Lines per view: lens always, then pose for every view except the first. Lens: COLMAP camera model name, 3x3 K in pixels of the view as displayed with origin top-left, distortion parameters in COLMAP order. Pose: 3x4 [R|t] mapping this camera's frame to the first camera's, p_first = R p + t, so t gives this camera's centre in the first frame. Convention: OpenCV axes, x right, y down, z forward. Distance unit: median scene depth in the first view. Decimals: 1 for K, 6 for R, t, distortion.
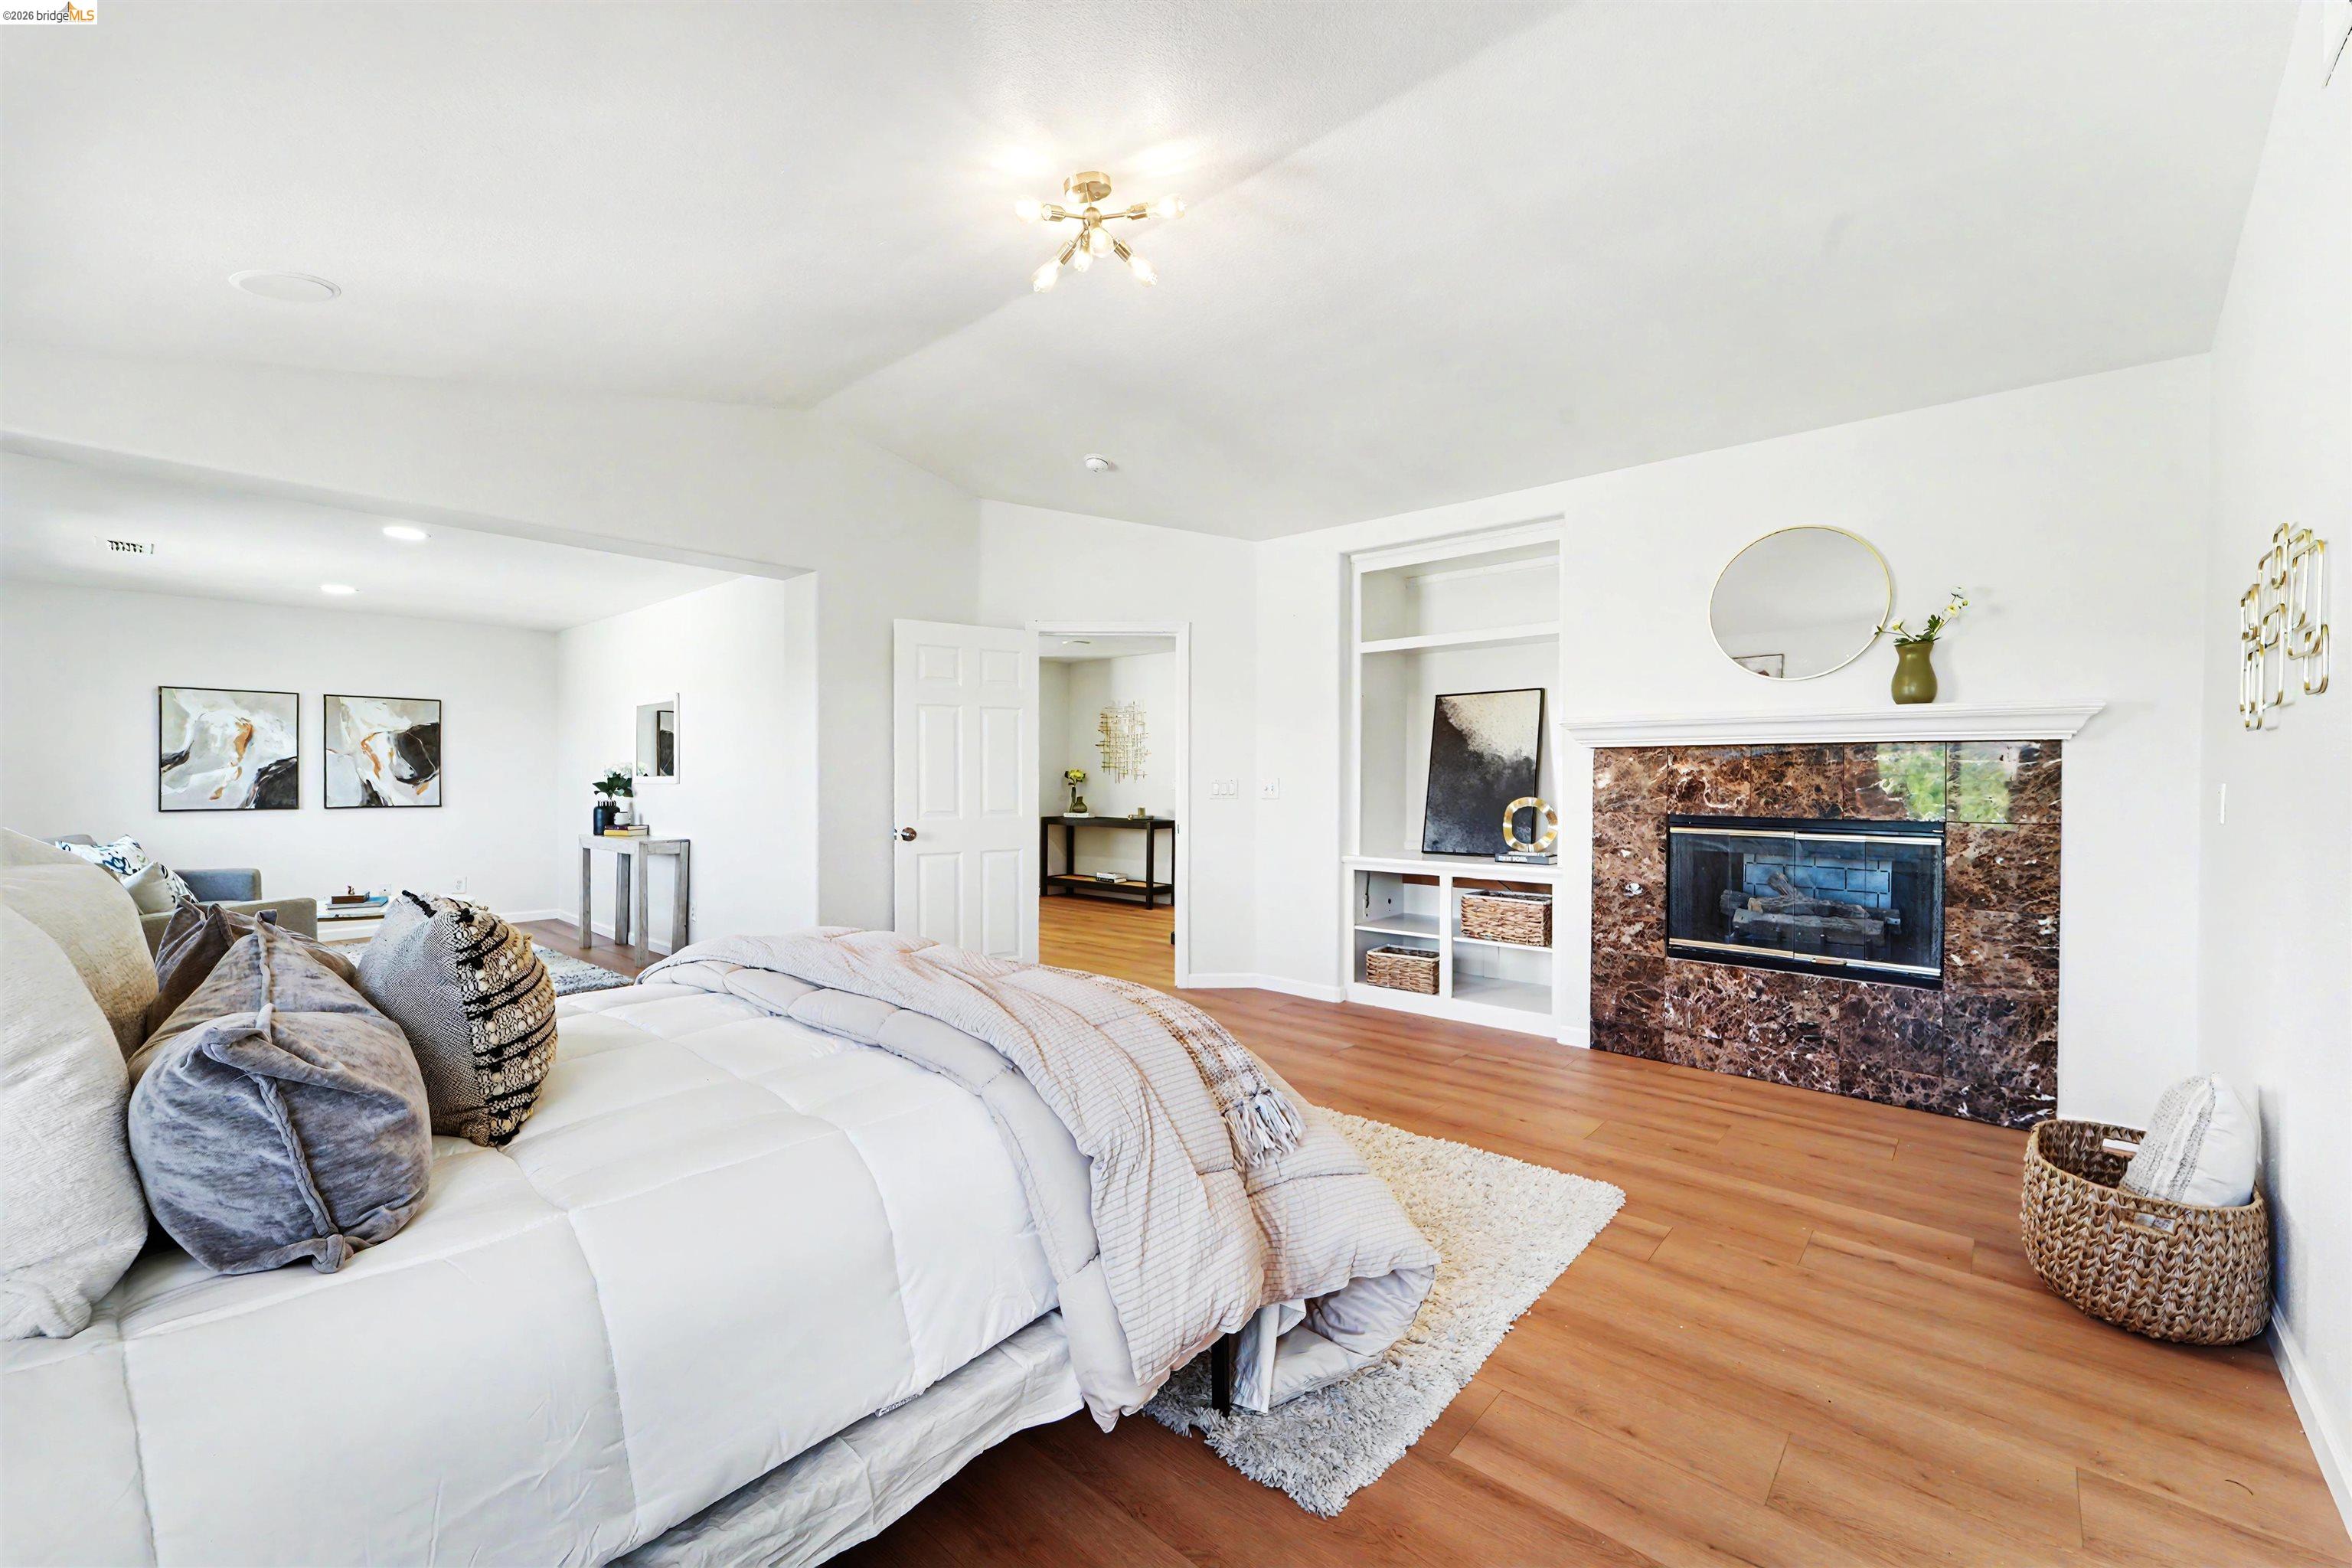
lens RADIAL K [[948.3, 0, 1175.5], [0, 948.3, 784.9], [0, 0, 1]] dist [0.003839, 0.000579]
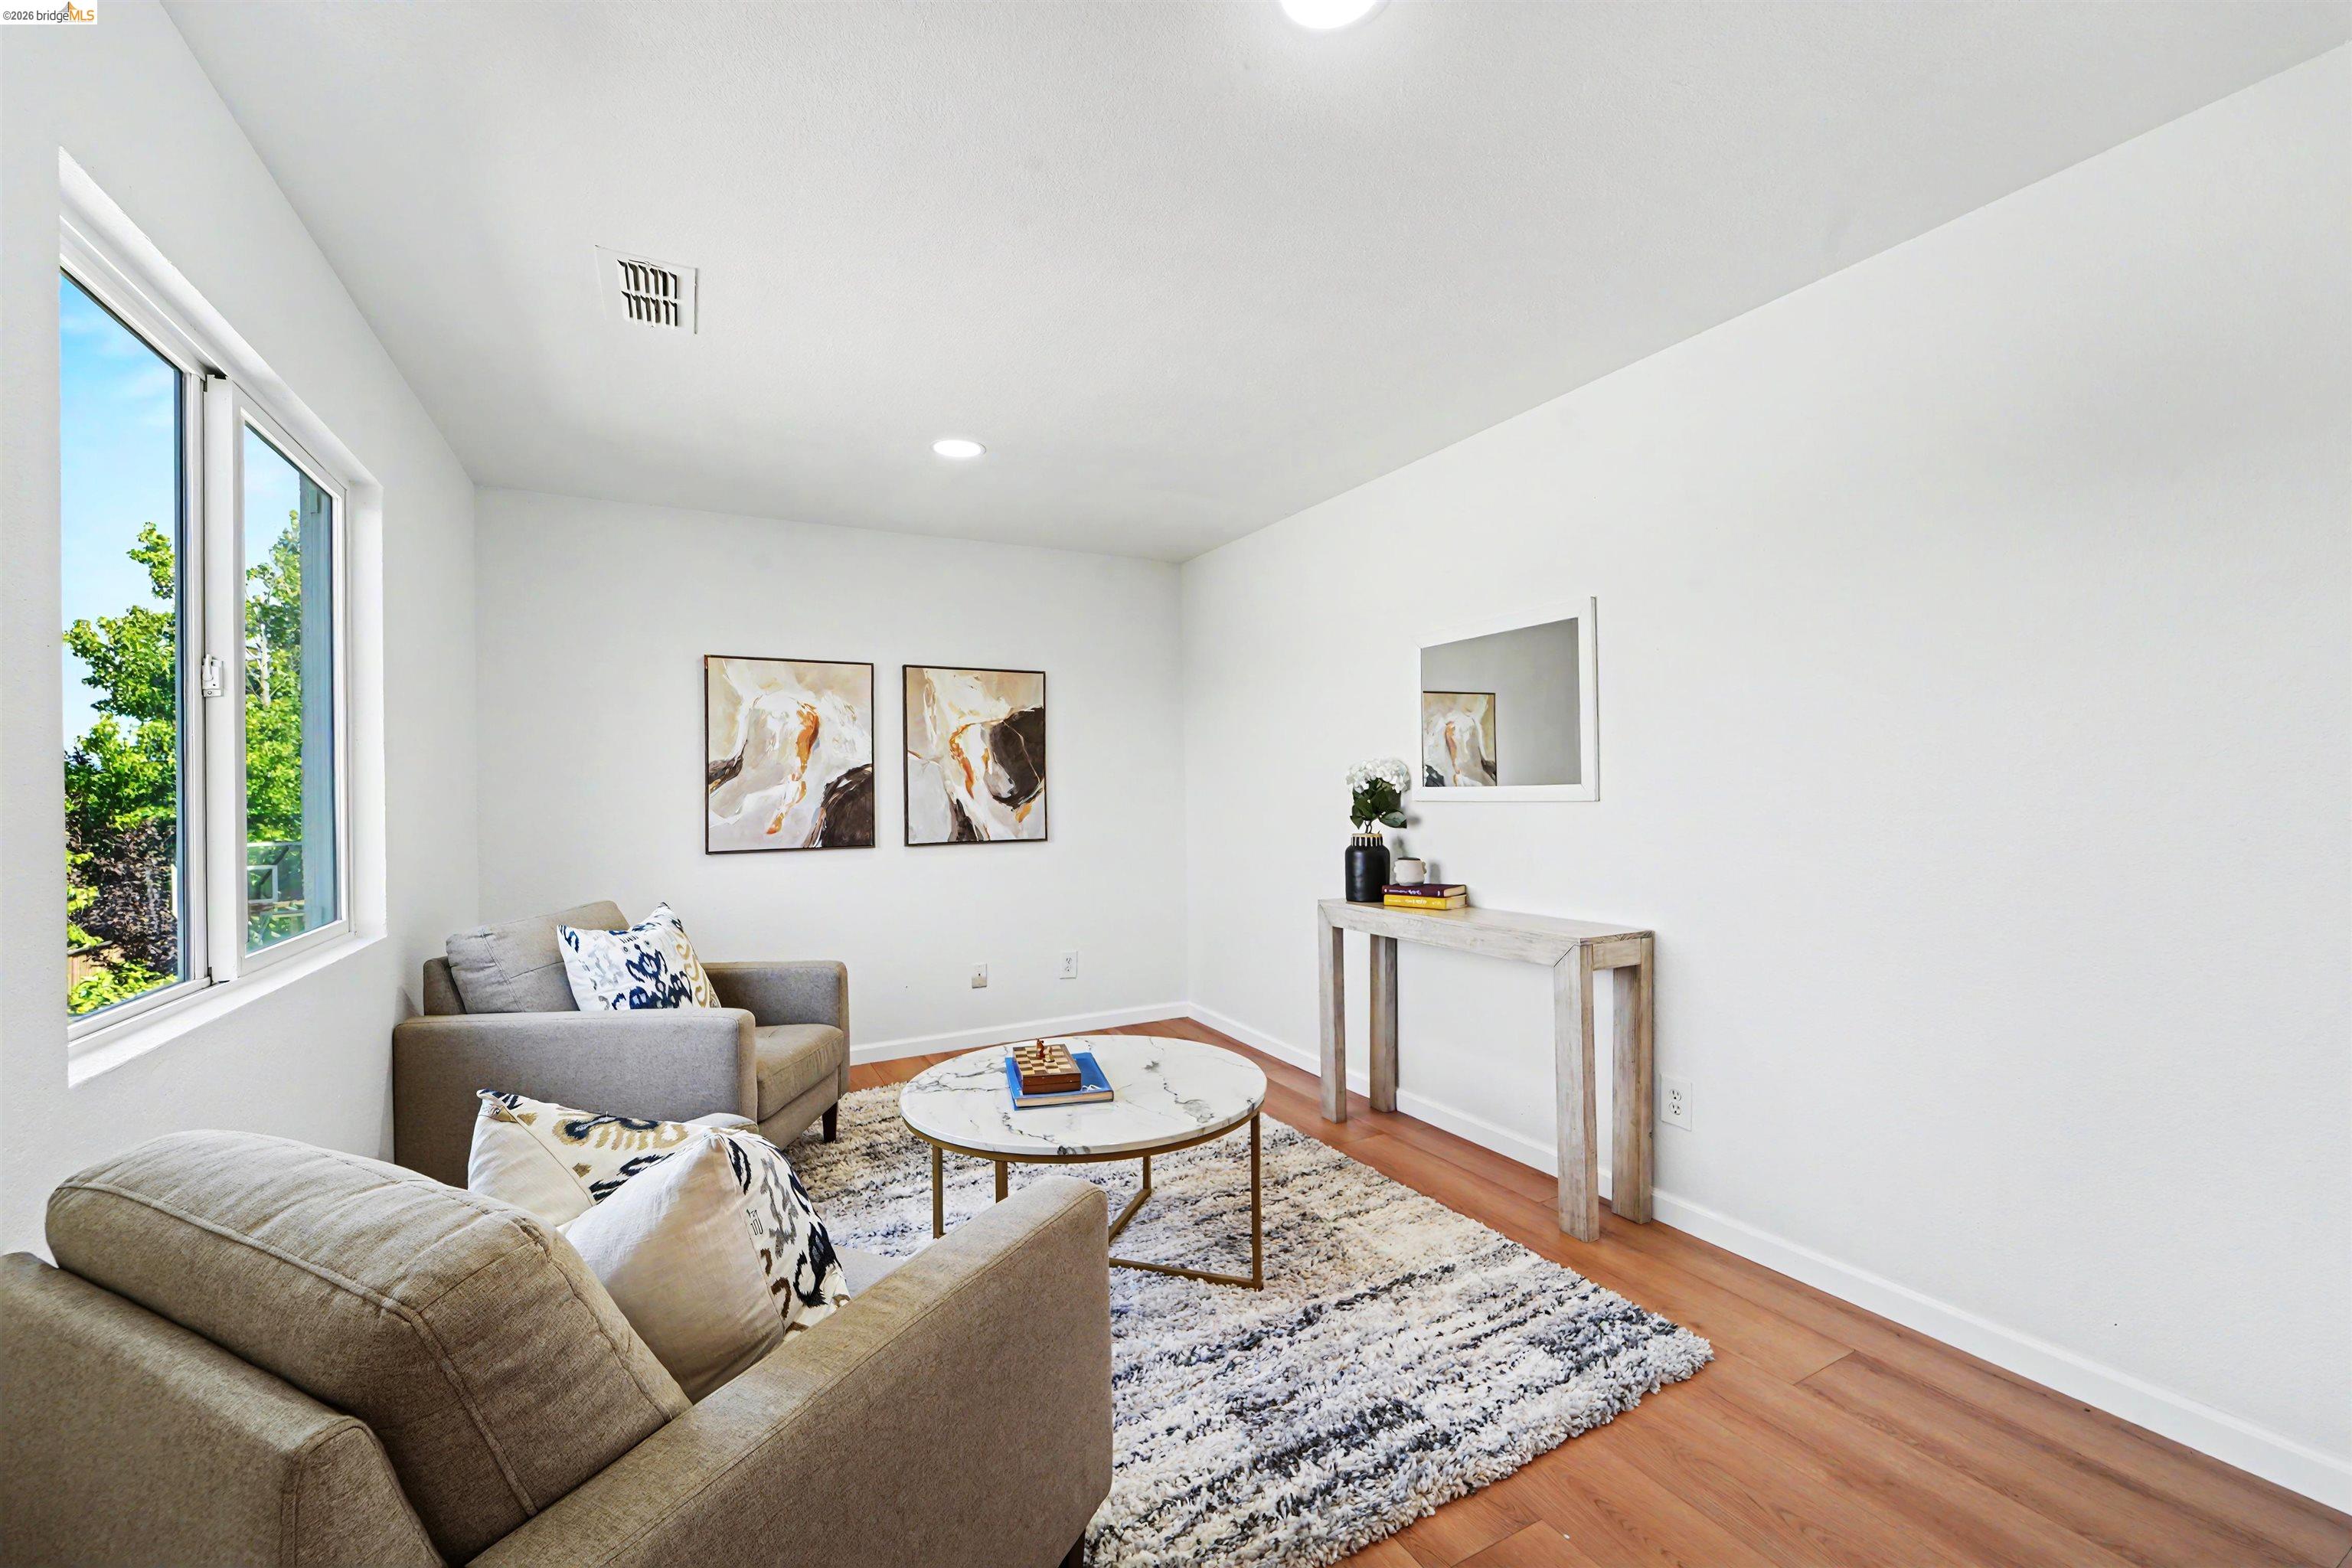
lens RADIAL K [[948.3, 0, 1176.4], [0, 948.3, 784.3], [0, 0, 1]] dist [0.003839, 0.000579]
pose [[0.938048, -0.018098, -0.346032, -0.520891], [0.013439, 0.999784, -0.015858, -0.003835], [0.346244, 0.010225, 0.938089, 0.484776]]
